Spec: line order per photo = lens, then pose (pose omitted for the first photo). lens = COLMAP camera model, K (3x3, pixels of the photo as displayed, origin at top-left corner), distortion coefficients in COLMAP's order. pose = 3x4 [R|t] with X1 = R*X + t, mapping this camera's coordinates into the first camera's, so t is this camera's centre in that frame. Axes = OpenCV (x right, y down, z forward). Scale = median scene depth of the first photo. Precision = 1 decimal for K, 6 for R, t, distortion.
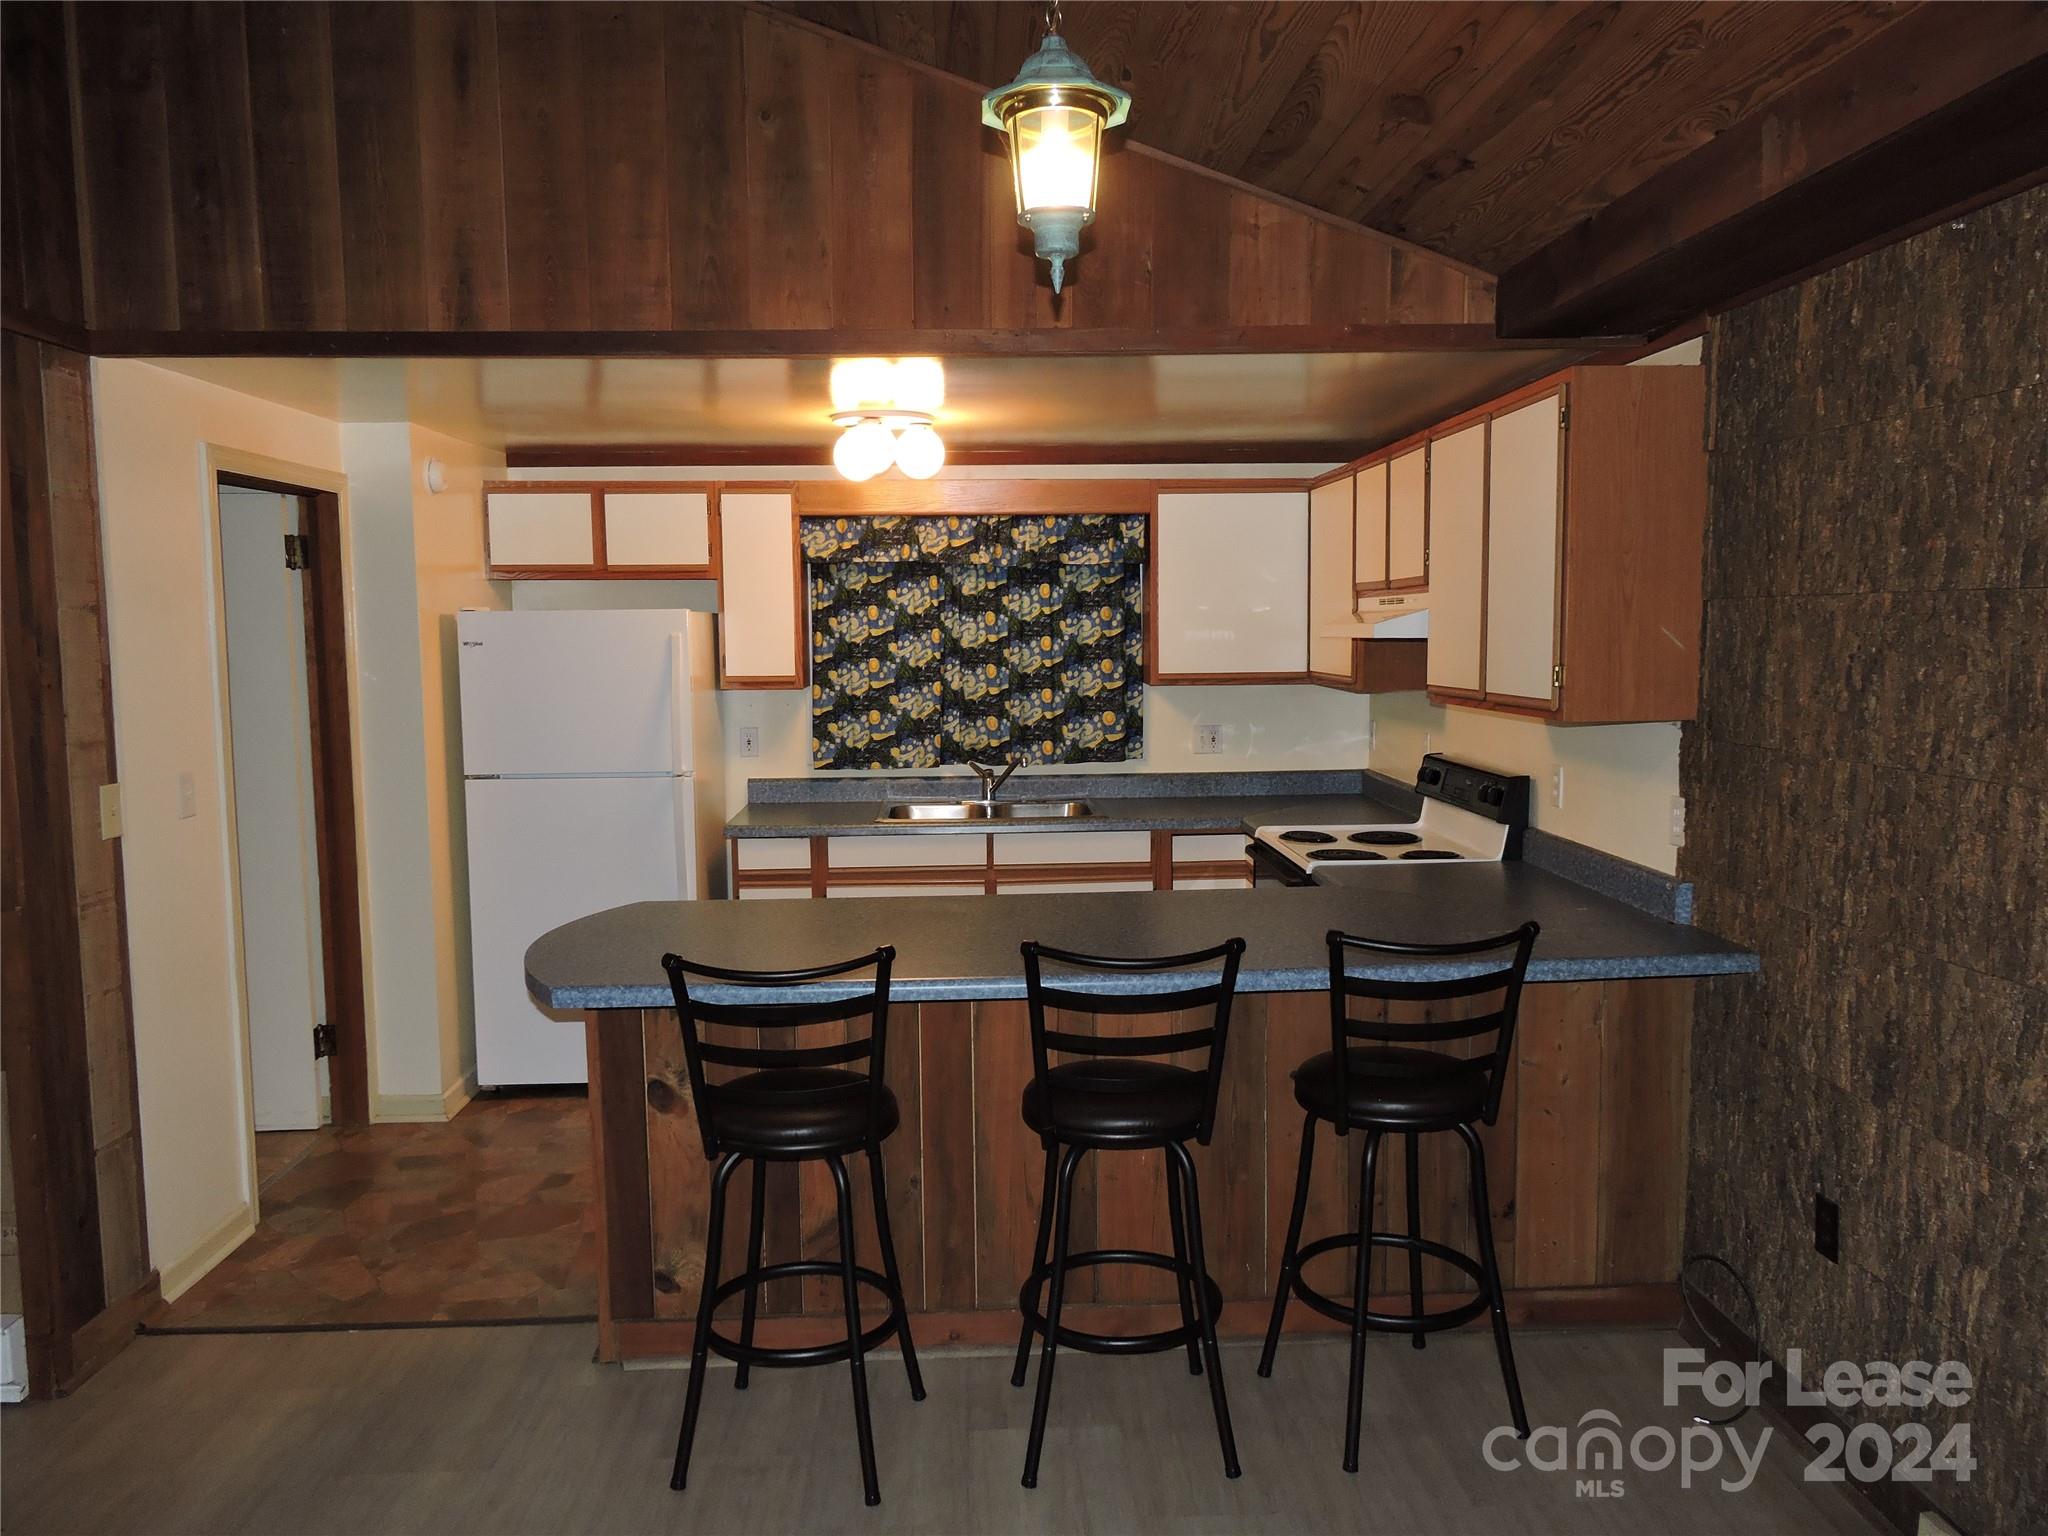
lens RADIAL K [[1460.7, 0, 1019.0], [0, 1460.7, 775.8], [0, 0, 1]] dist [-0.000284, -0.002157]
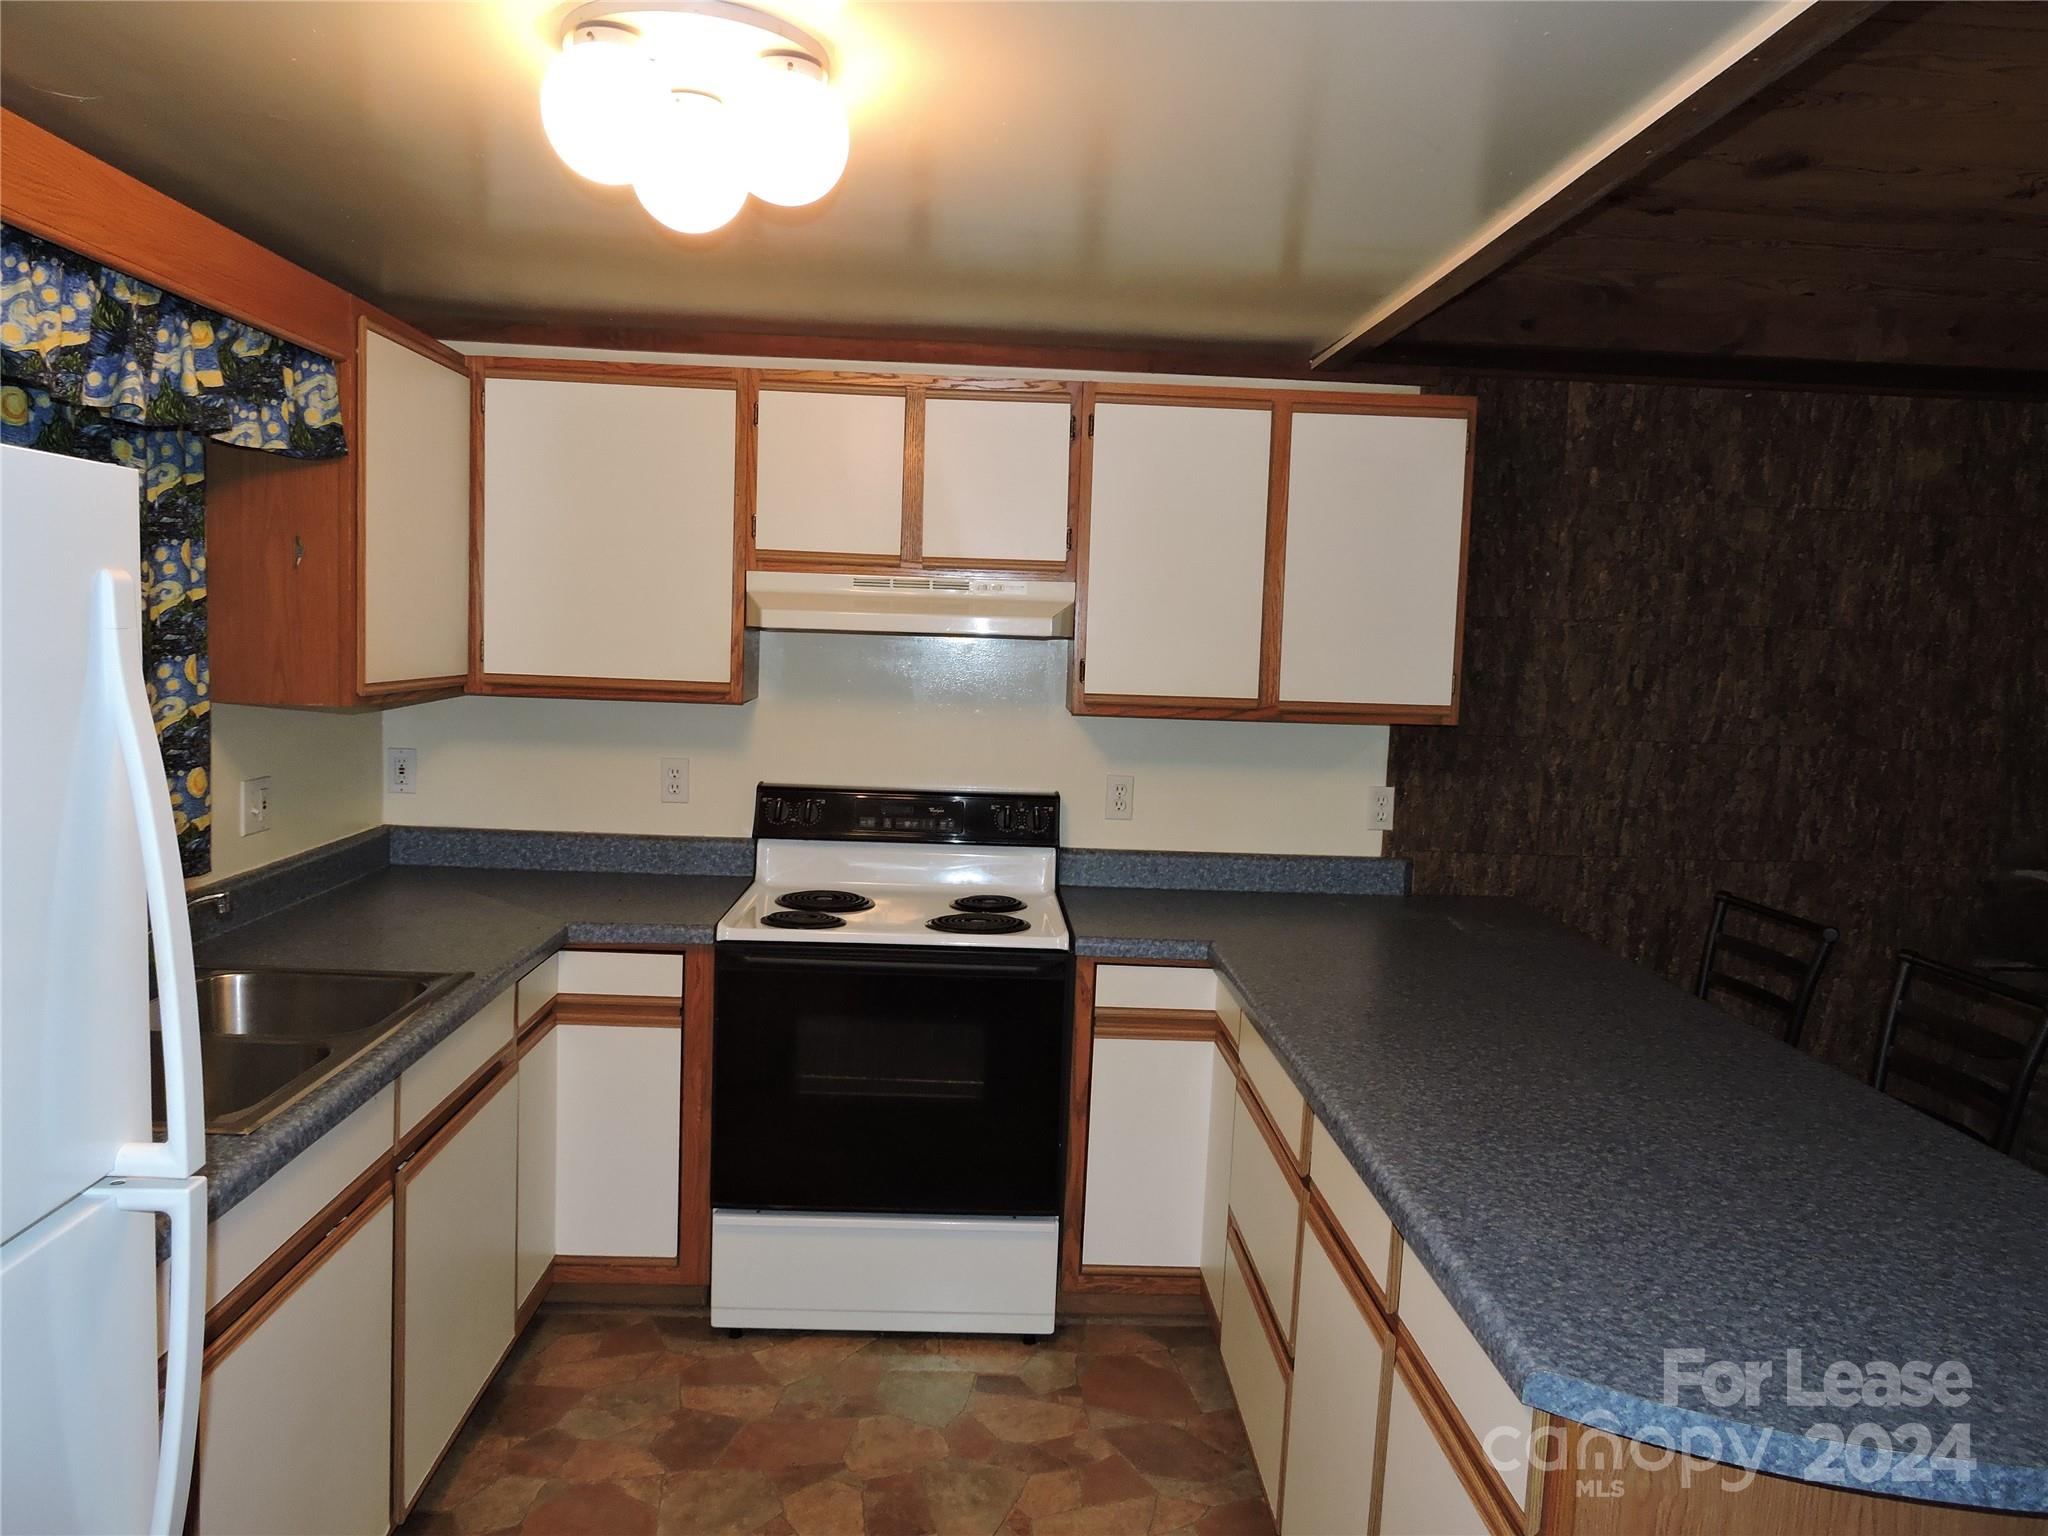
lens RADIAL K [[1460.7, 0, 1024.3], [0, 1460.7, 772.9], [0, 0, 1]] dist [-0.000284, -0.002157]
pose [[0.003810, -0.084423, 0.996423, -0.412919], [0.066017, 0.994277, 0.083989, -0.066492], [-0.997811, 0.065461, 0.009361, 0.766397]]
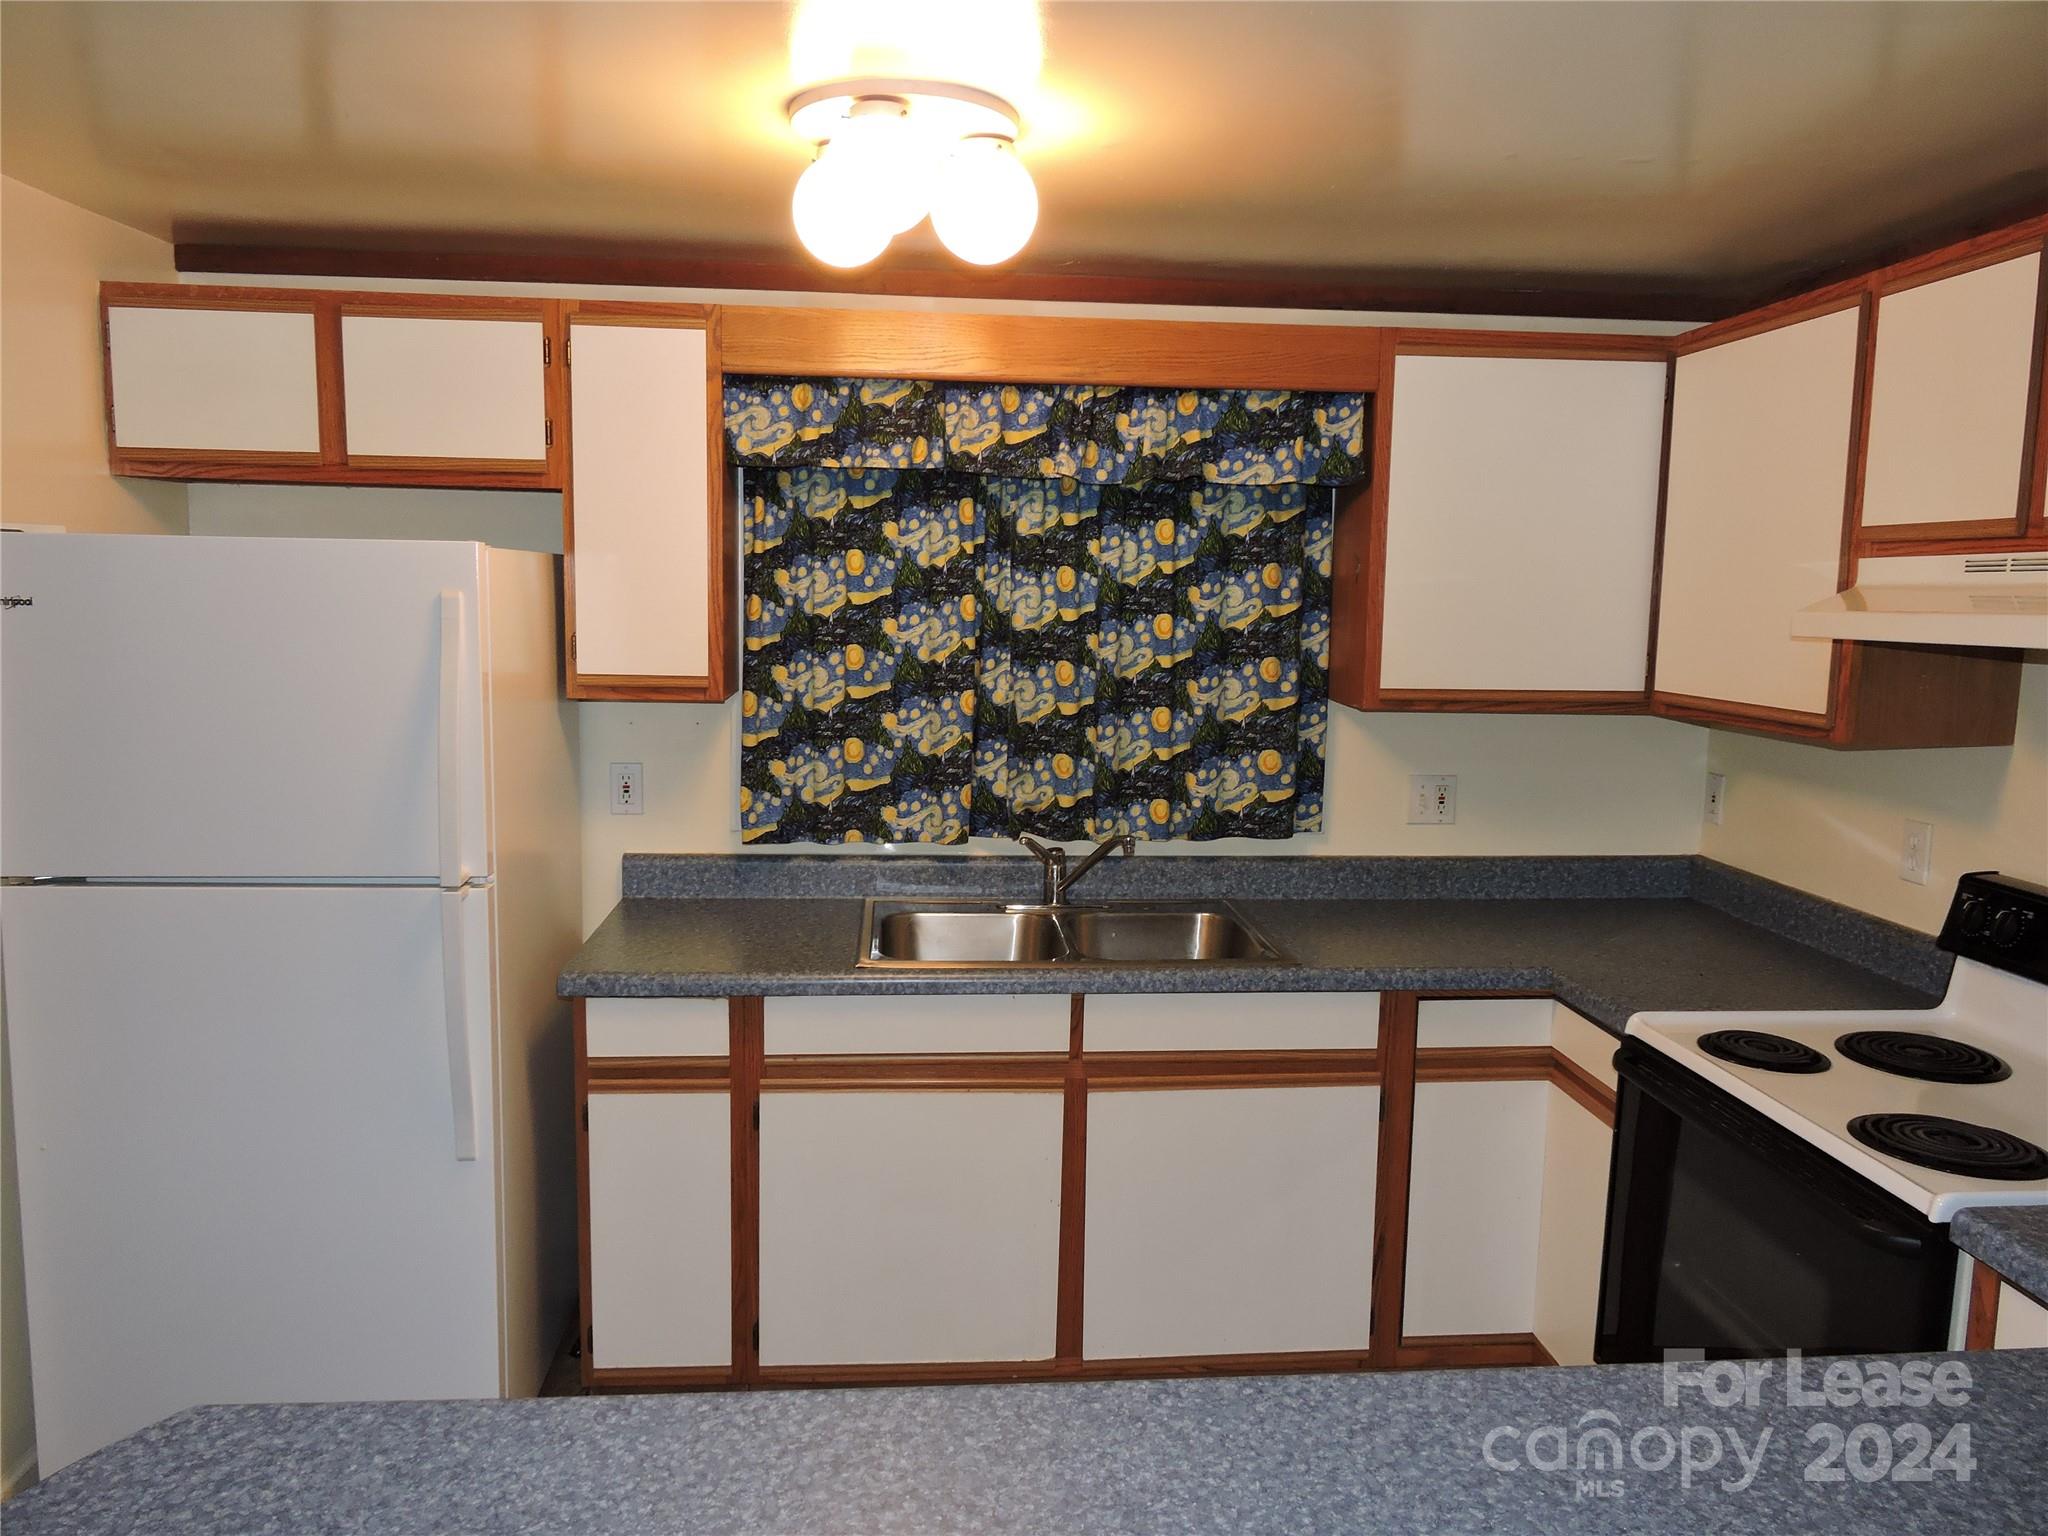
lens RADIAL K [[1460.7, 0, 1021.0], [0, 1460.7, 780.7], [0, 0, 1]] dist [-0.000284, -0.002157]
pose [[0.998999, 0.022349, 0.038750, -0.058664], [-0.023409, 0.999357, 0.027143, -0.047104], [-0.038119, -0.028023, 0.998880, 0.458009]]
